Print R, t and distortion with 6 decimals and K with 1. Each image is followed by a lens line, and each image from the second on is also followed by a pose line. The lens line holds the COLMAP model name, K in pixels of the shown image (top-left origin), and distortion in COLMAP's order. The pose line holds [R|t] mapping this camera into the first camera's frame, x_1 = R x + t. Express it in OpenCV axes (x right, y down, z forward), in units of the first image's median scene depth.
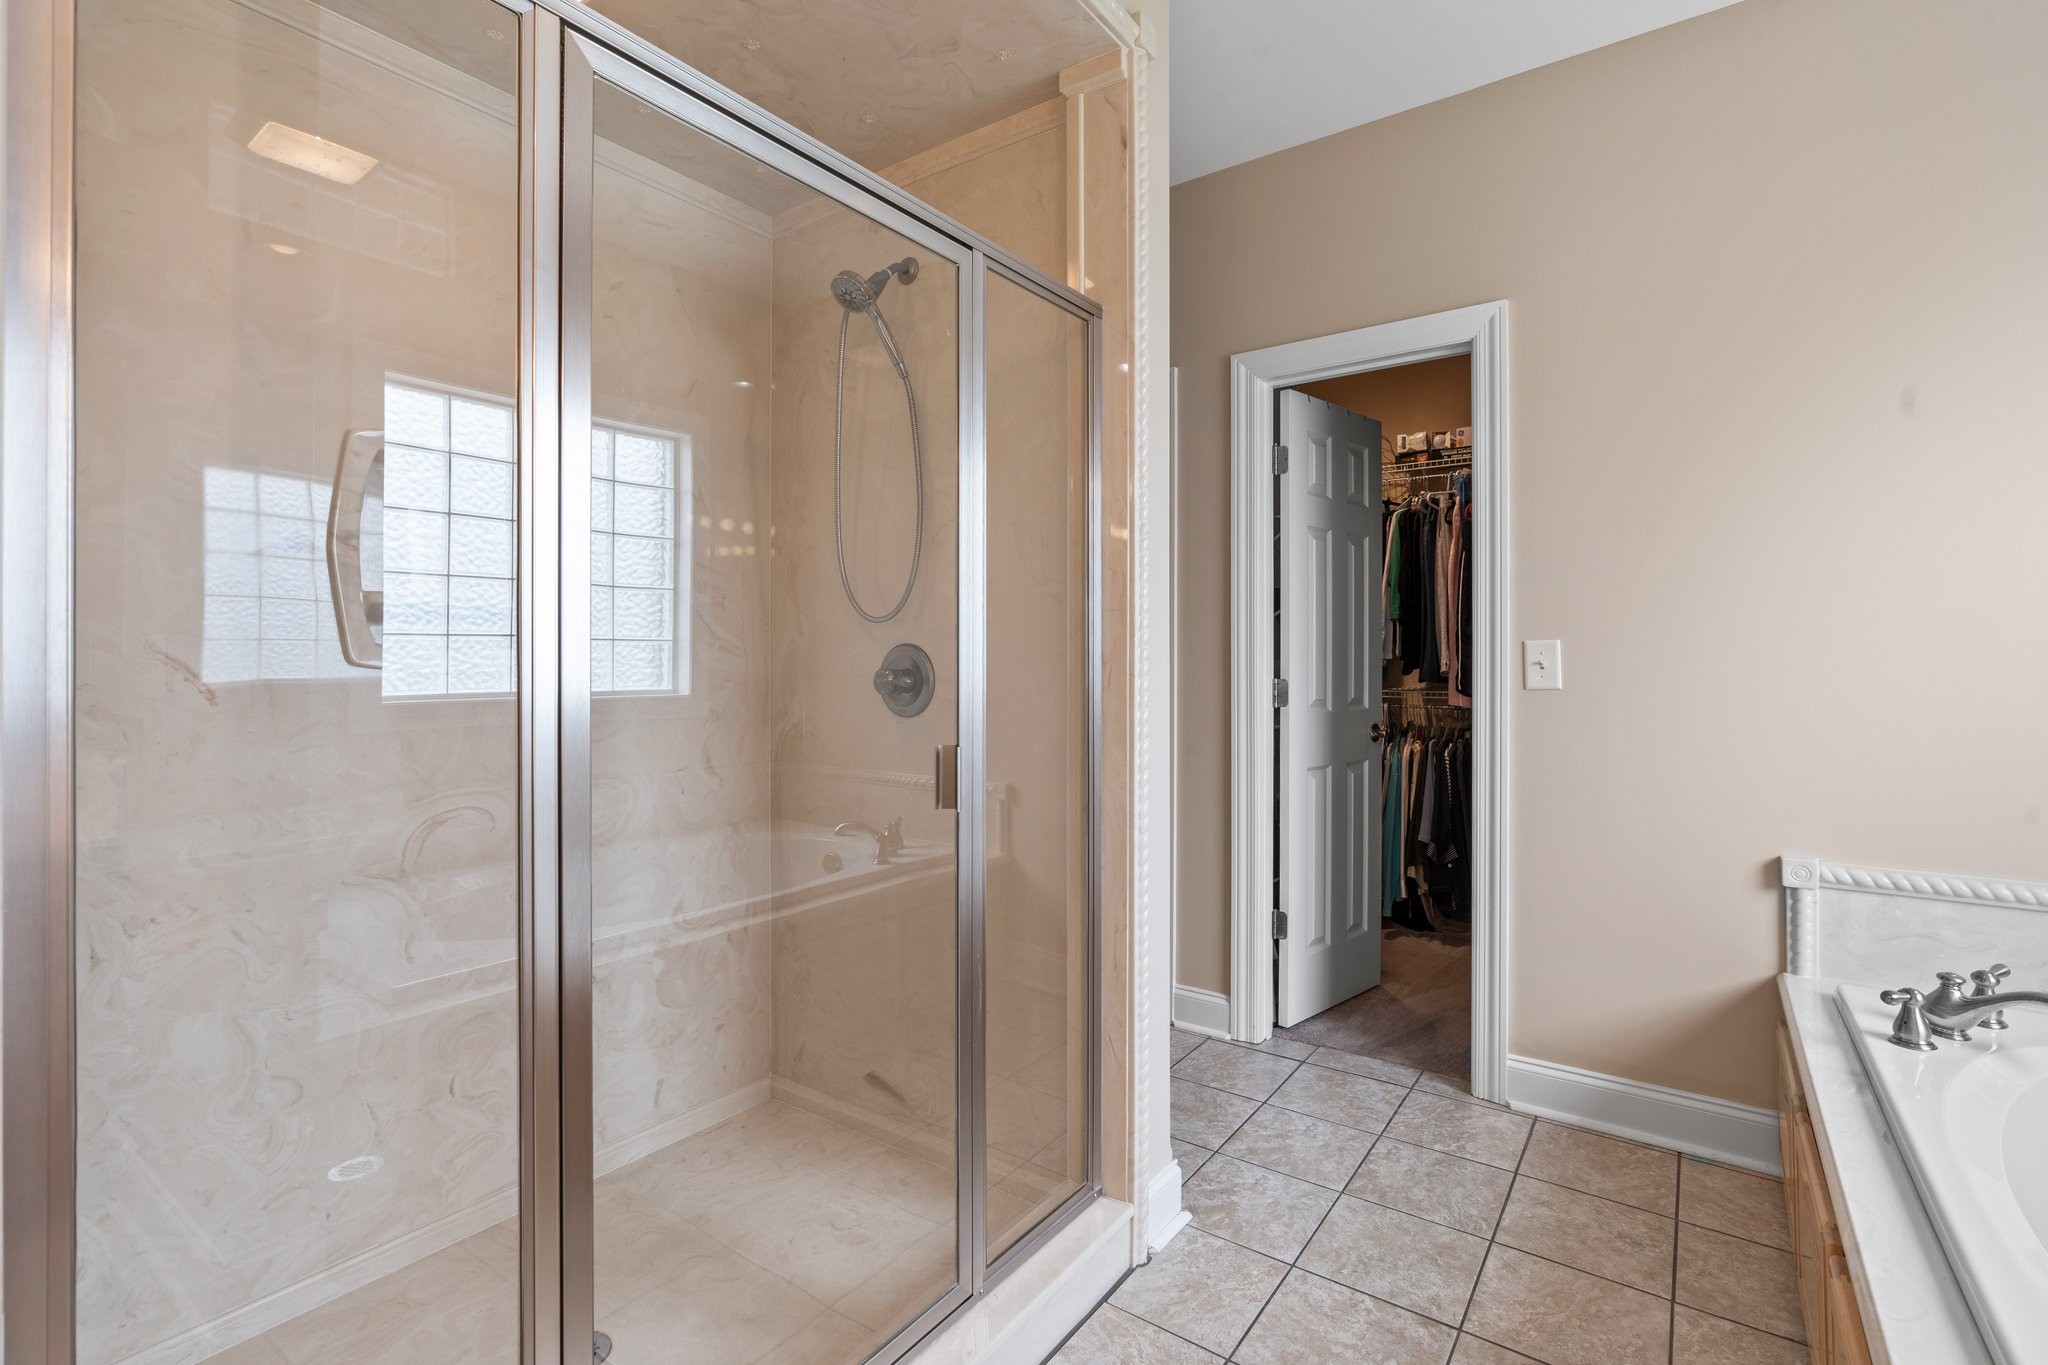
lens RADIAL K [[940.1, 0, 1037.8], [0, 940.1, 666.4], [0, 0, 1]] dist [-0.009412, 0.003200]
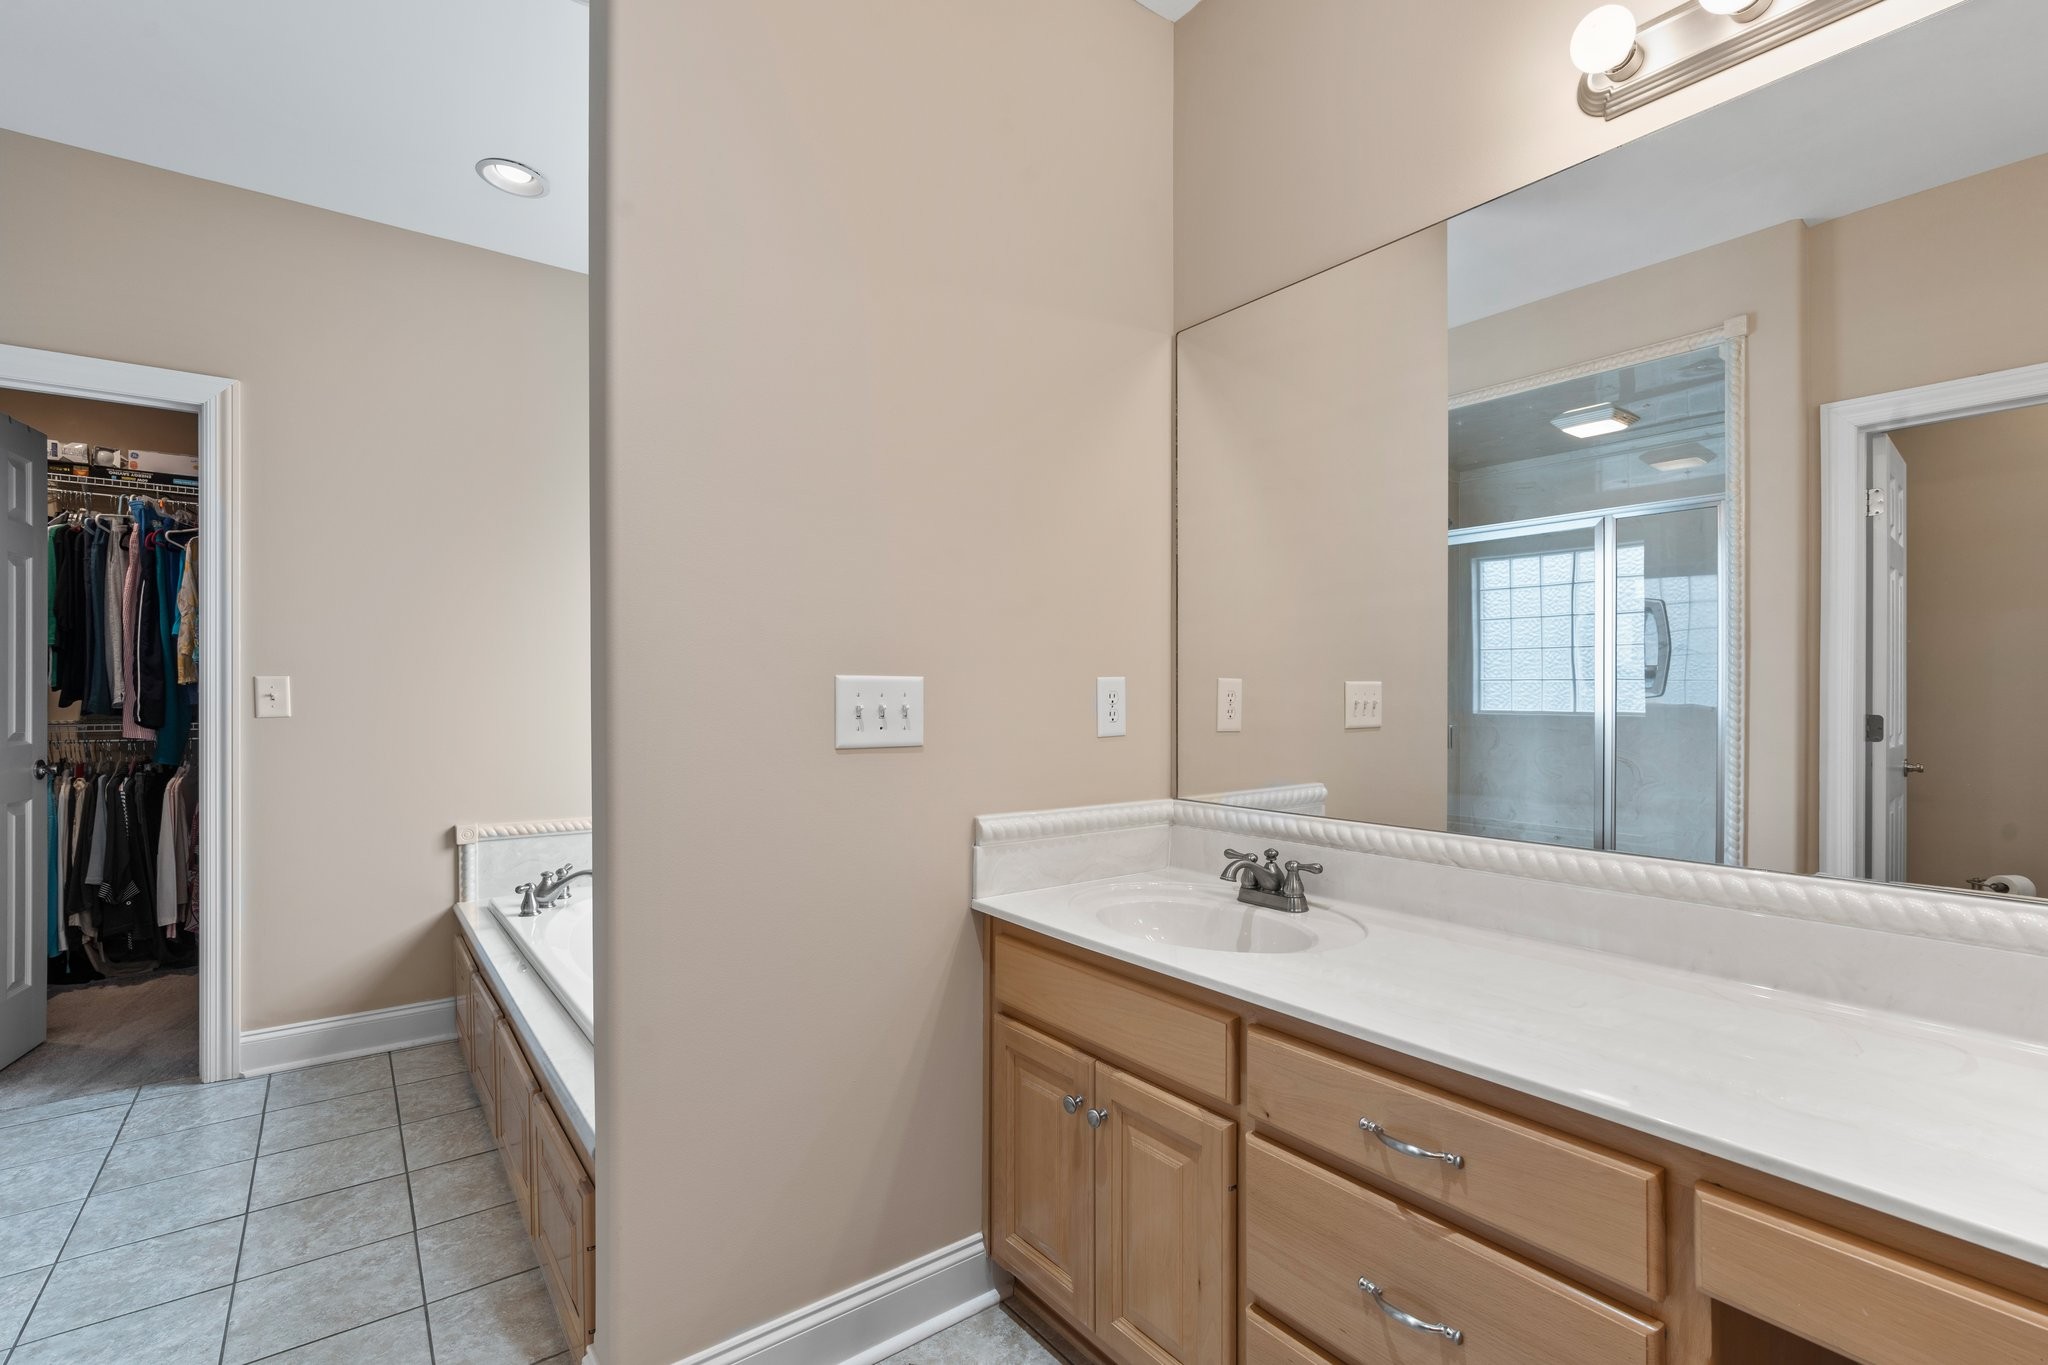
lens RADIAL K [[940.1, 0, 1007.6], [0, 940.1, 710.5], [0, 0, 1]] dist [-0.009412, 0.003200]
pose [[0.322723, -0.006428, 0.946472, -0.289148], [-0.004185, 0.999957, 0.008218, 0.001737], [-0.946484, -0.006613, 0.322682, -0.273348]]
